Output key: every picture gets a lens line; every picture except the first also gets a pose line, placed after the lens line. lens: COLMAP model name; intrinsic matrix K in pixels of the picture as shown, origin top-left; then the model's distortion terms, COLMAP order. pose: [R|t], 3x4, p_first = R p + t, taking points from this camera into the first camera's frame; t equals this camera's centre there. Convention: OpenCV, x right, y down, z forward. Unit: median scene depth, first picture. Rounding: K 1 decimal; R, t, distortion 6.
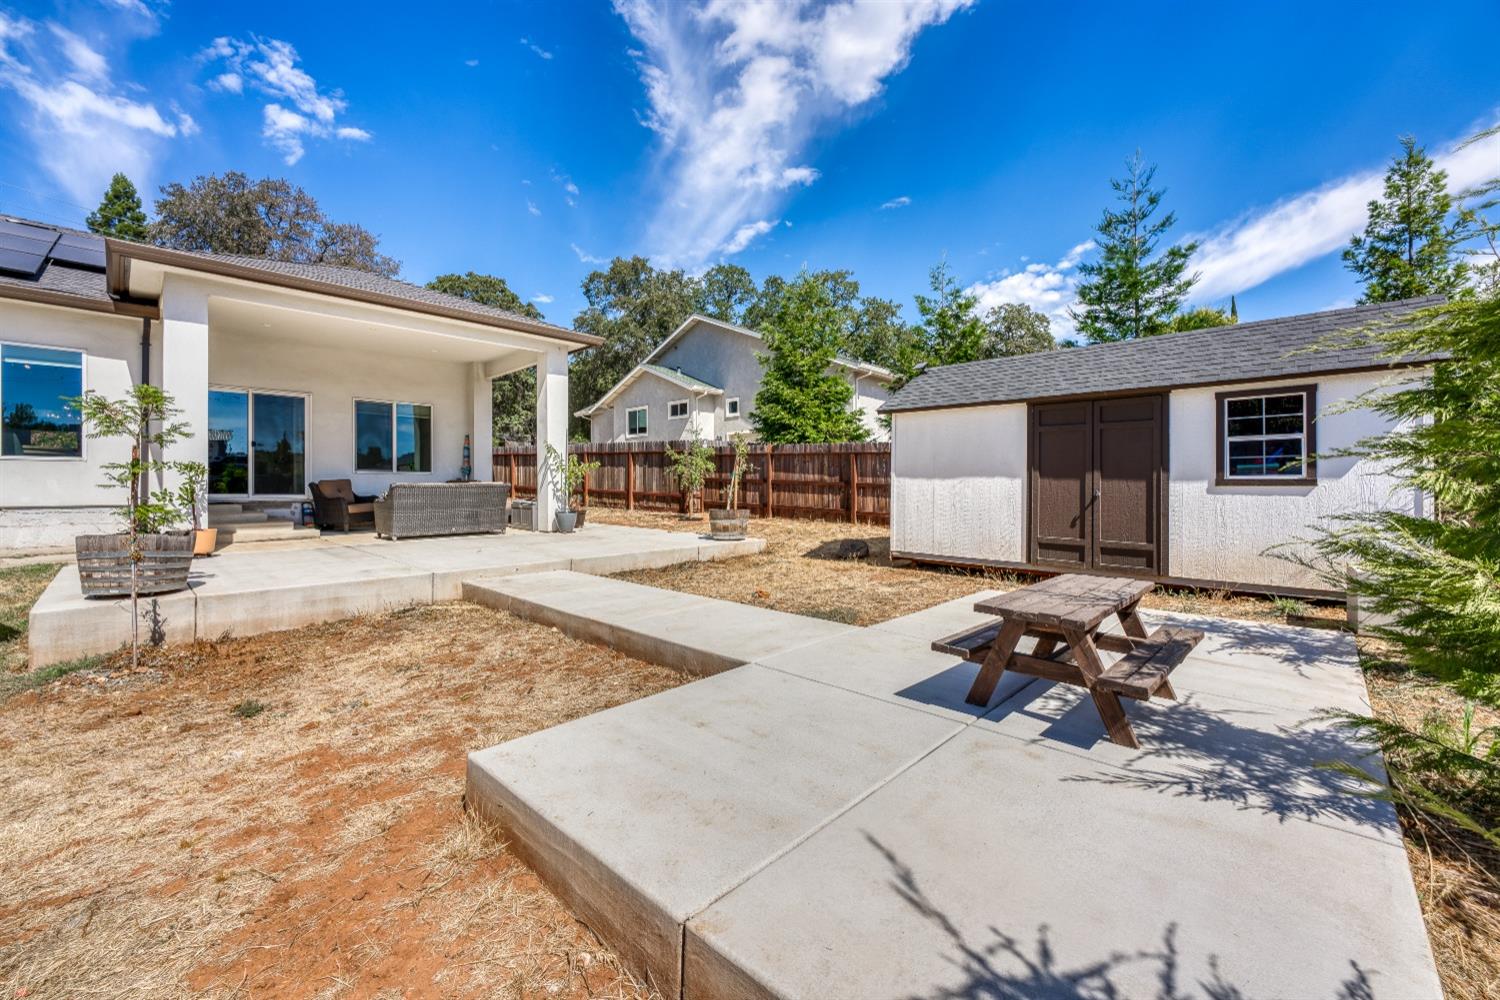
lens RADIAL K [[605.2, 0, 739.6], [0, 605.2, 493.6], [0, 0, 1]] dist [-0.005591, -0.000858]
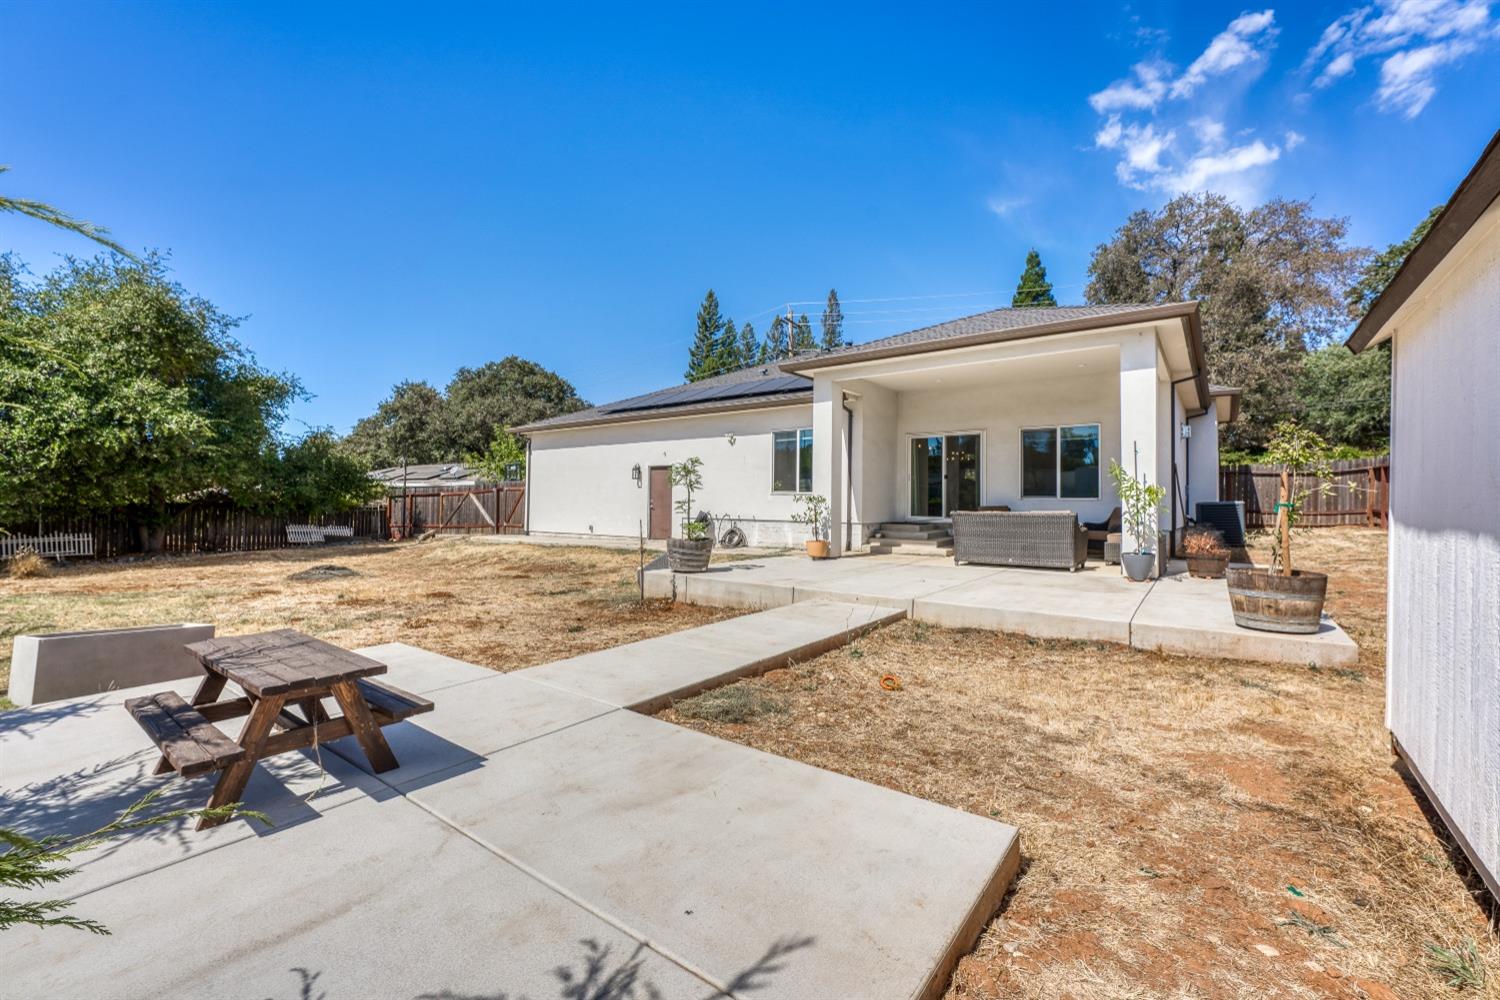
lens RADIAL K [[641.3, 0, 750.8], [0, 641.3, 490.2], [0, 0, 1]] dist [-0.003877, 0.001366]
pose [[0.117218, -0.016088, -0.992976, 0.640448], [-0.020256, 0.999622, -0.018587, -0.032416], [0.992900, 0.022292, 0.116848, 0.632994]]
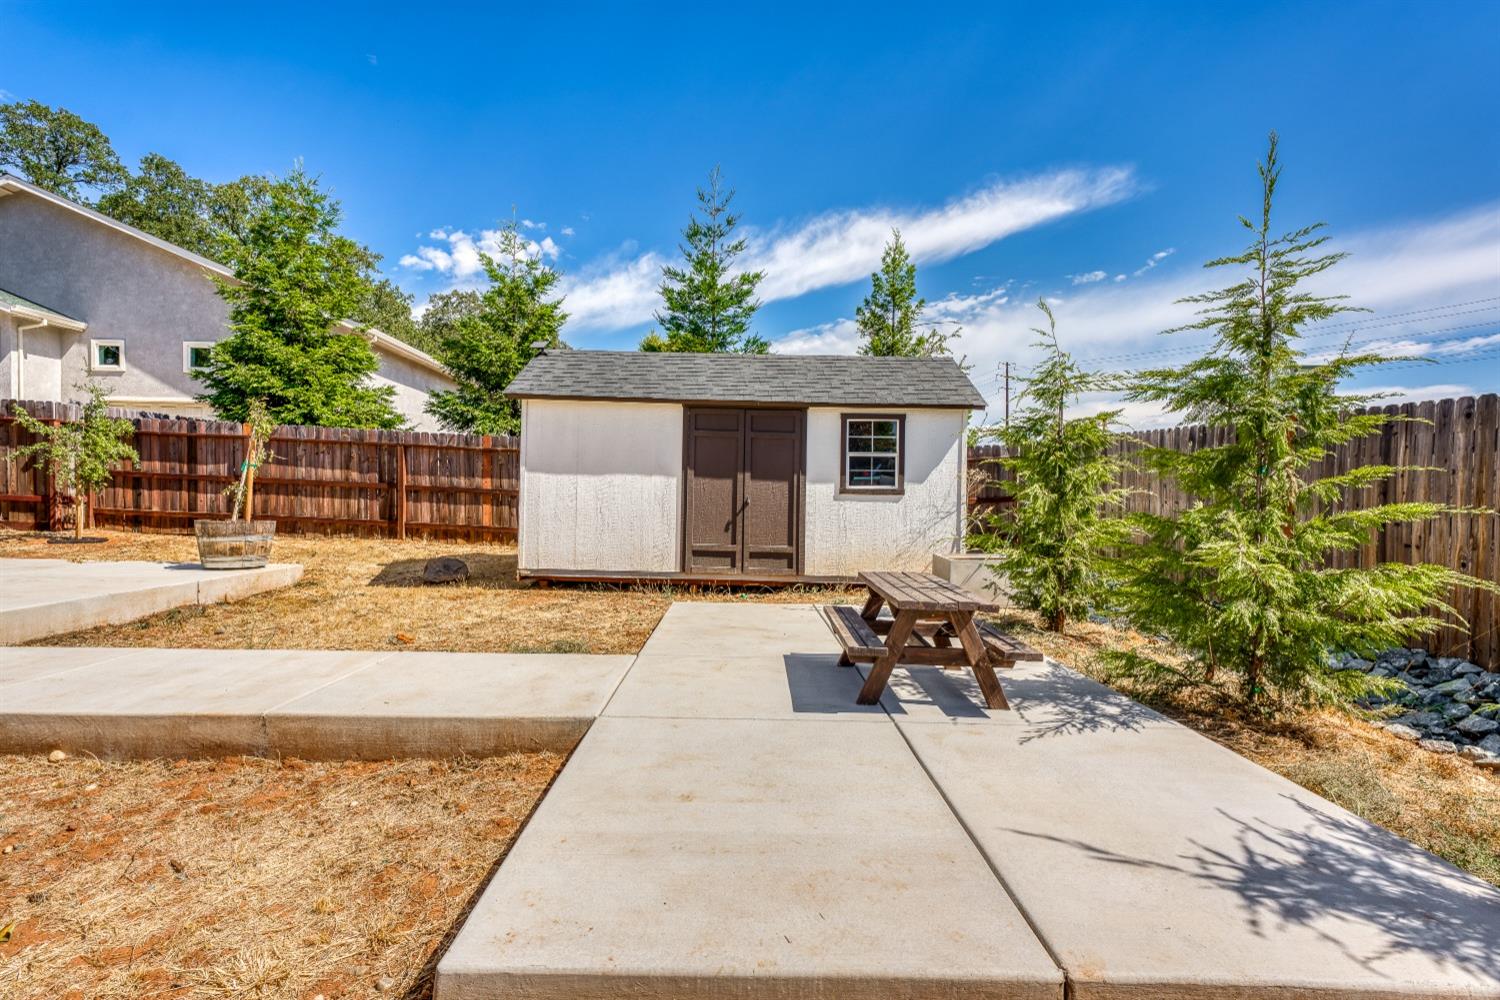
lens RADIAL K [[716.2, 0, 745.2], [0, 716.2, 510.7], [0, 0, 1]] dist [0.009734, 0.001883]
pose [[0.708554, 0.000618, 0.705656, -0.231941], [-0.007954, 0.999943, 0.007111, 0.008157], [-0.705612, -0.010651, 0.708518, 0.119121]]
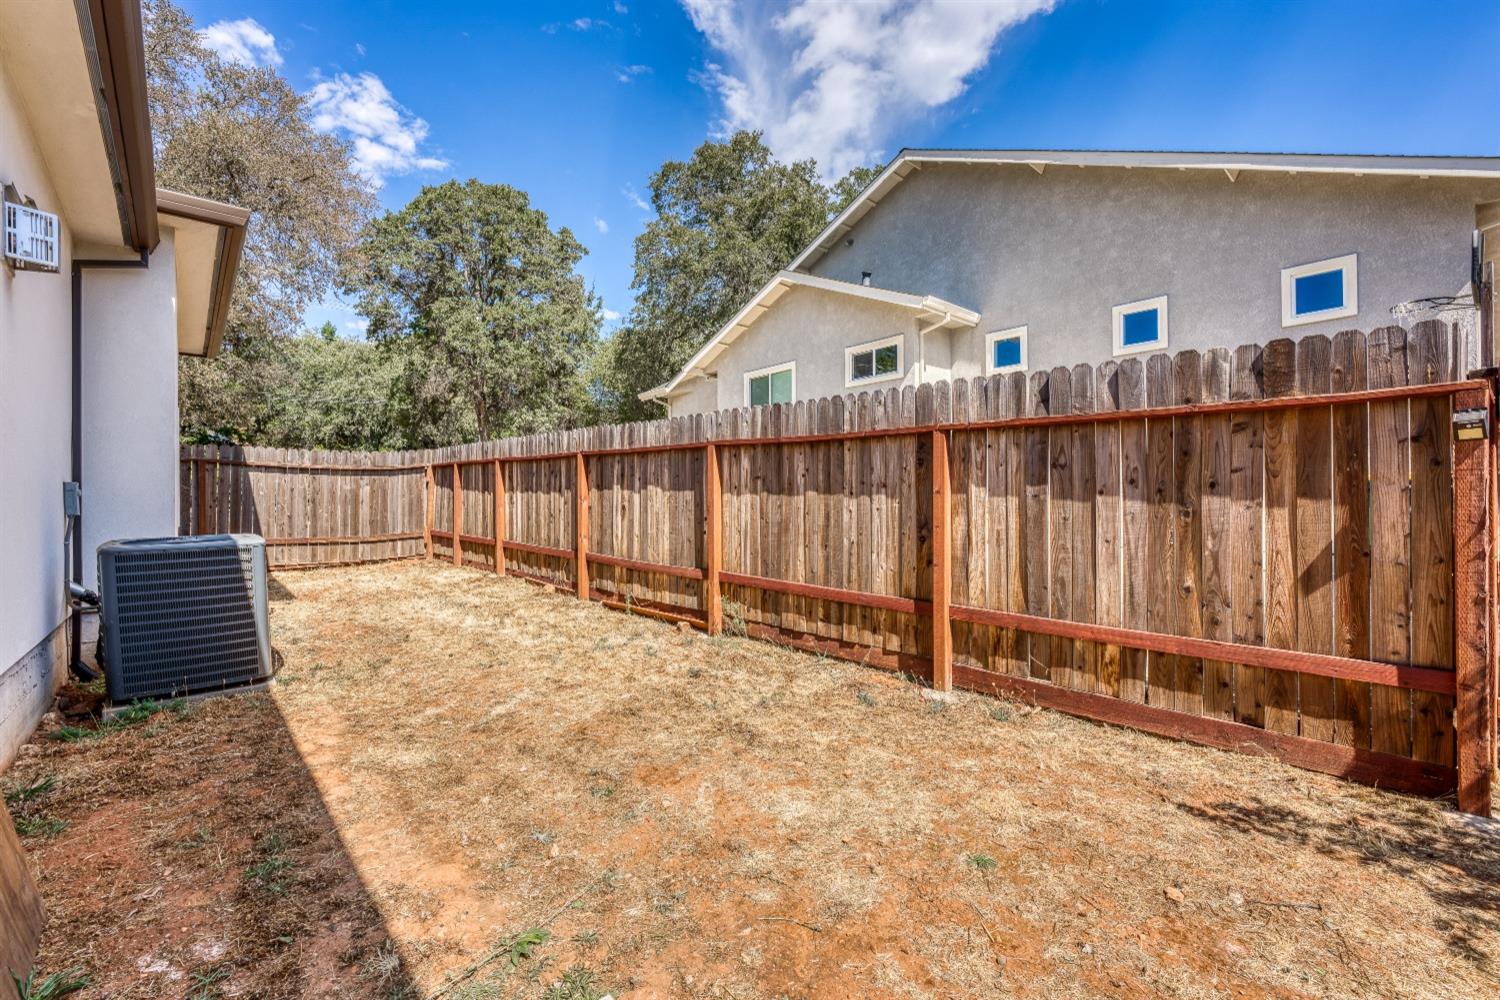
lens RADIAL K [[641.3, 0, 774.6], [0, 641.3, 516.6], [0, 0, 1]] dist [-0.003877, 0.001366]
pose [[0.997711, -0.003913, -0.067506, -0.504487], [0.004107, 0.999988, 0.002728, -0.082902], [0.067495, -0.002999, 0.997715, 1.723986]]
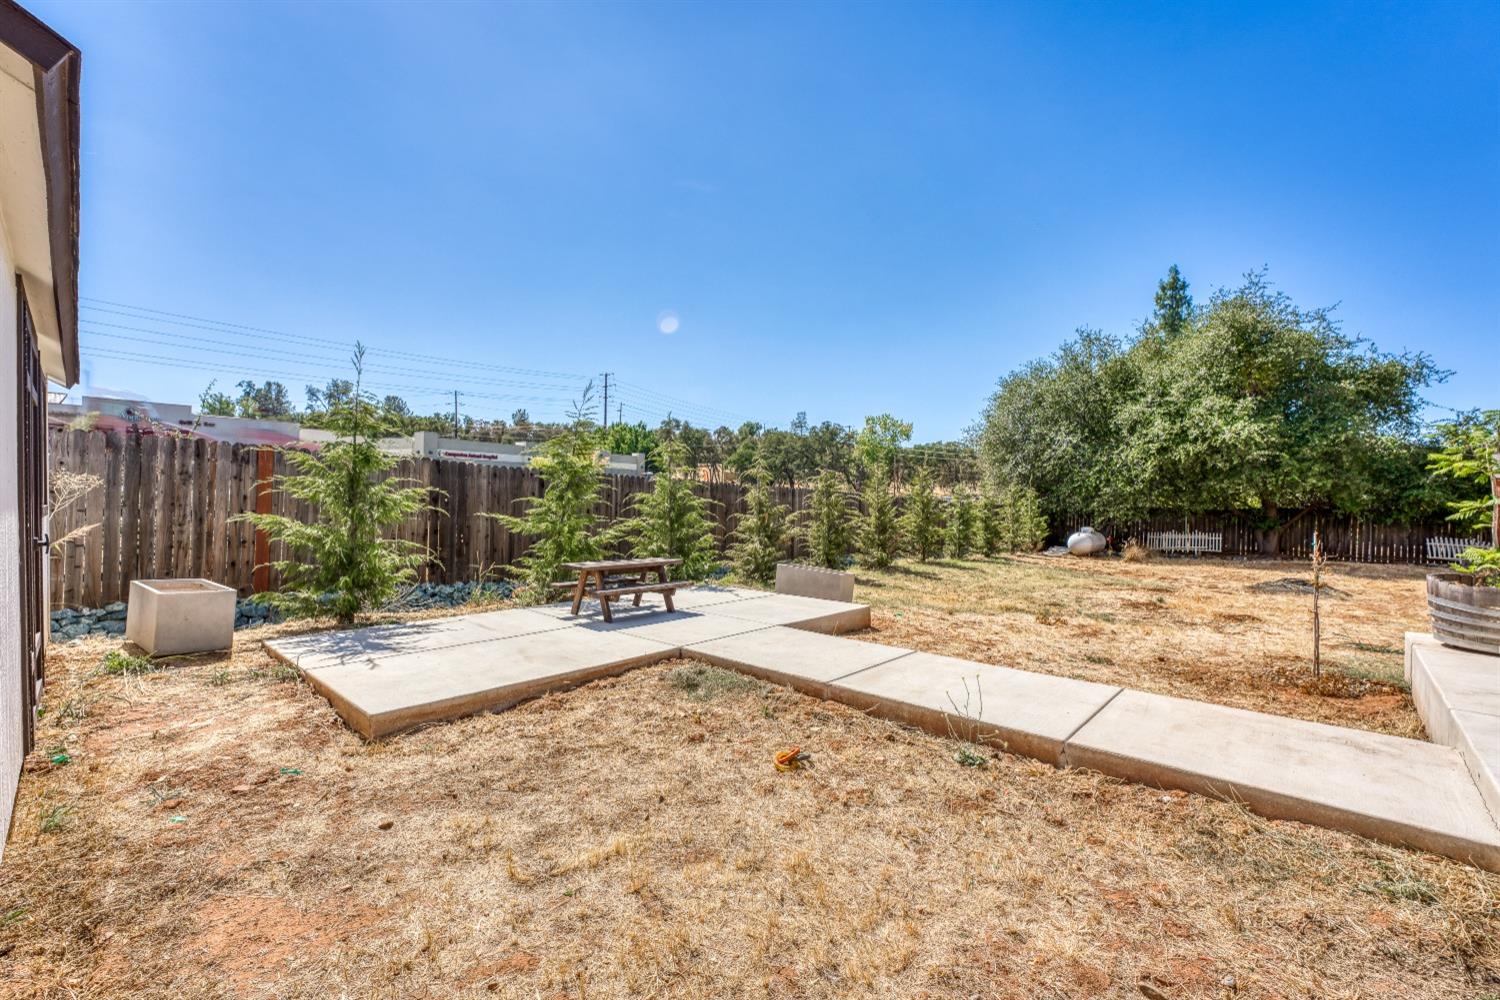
lens RADIAL K [[641.3, 0, 740.0], [0, 641.3, 502.2], [0, 0, 1]] dist [-0.003877, 0.001366]
pose [[-0.999952, -0.009765, -0.000854, -0.084577], [-0.009780, 0.999758, 0.019683, -0.037727], [0.000661, 0.019690, -0.999806, 1.438306]]
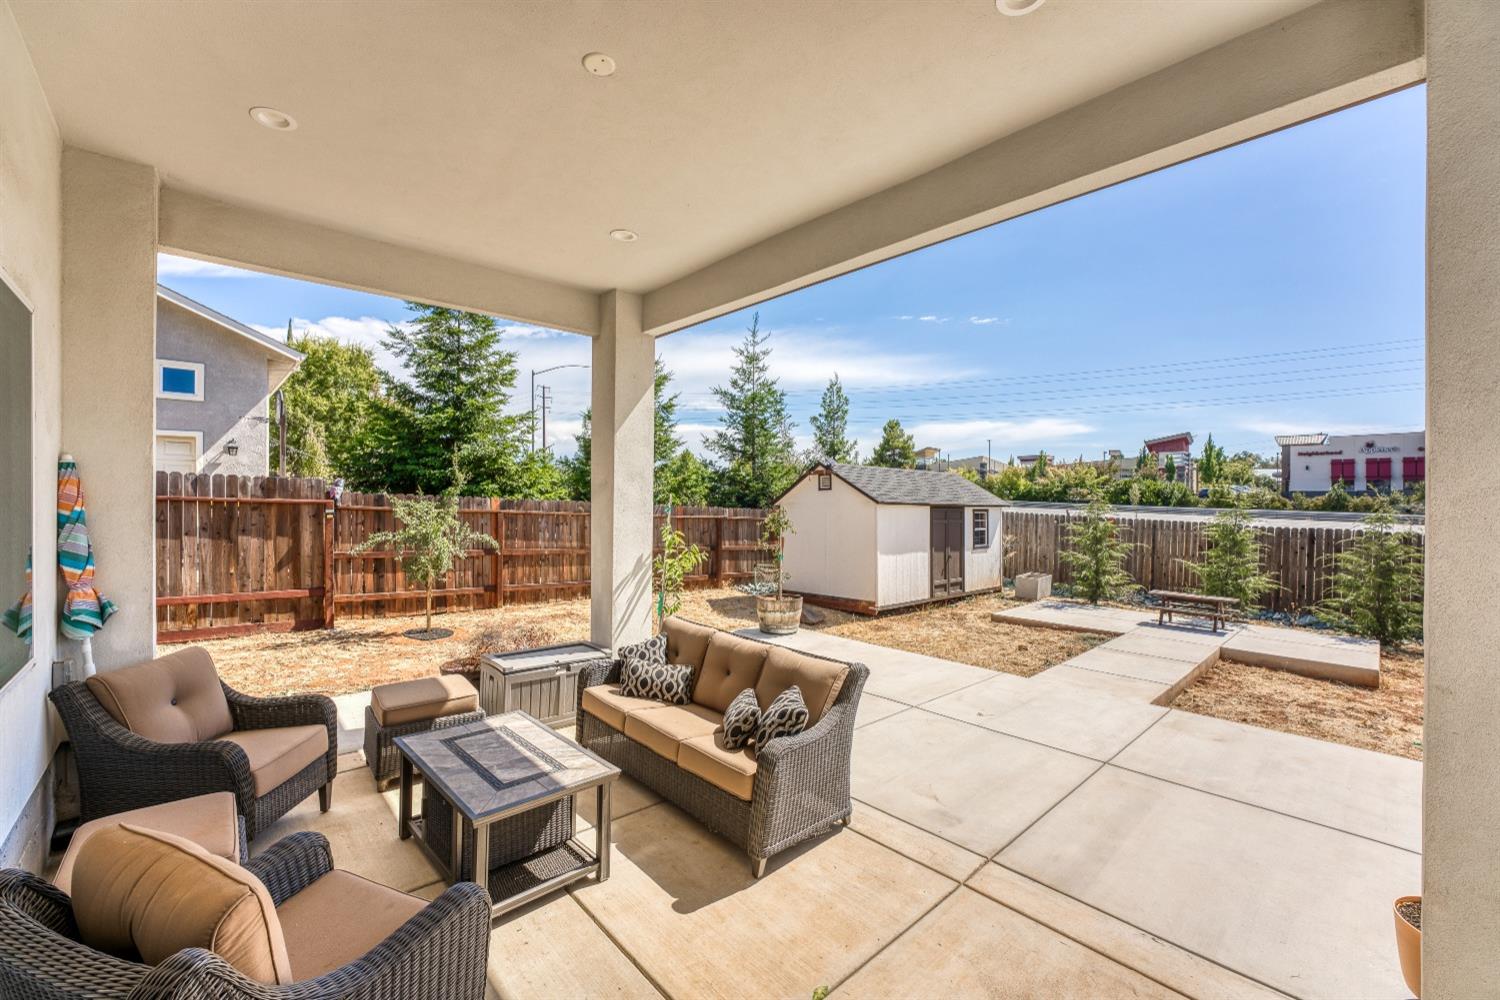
lens RADIAL K [[605.2, 0, 764.7], [0, 605.2, 504.3], [0, 0, 1]] dist [-0.005591, -0.000858]
pose [[0.037834, 0.000814, 0.999284, -1.168128], [0.000744, 0.999999, -0.000843, -0.140599], [-0.999284, 0.000775, 0.037834, 1.293488]]
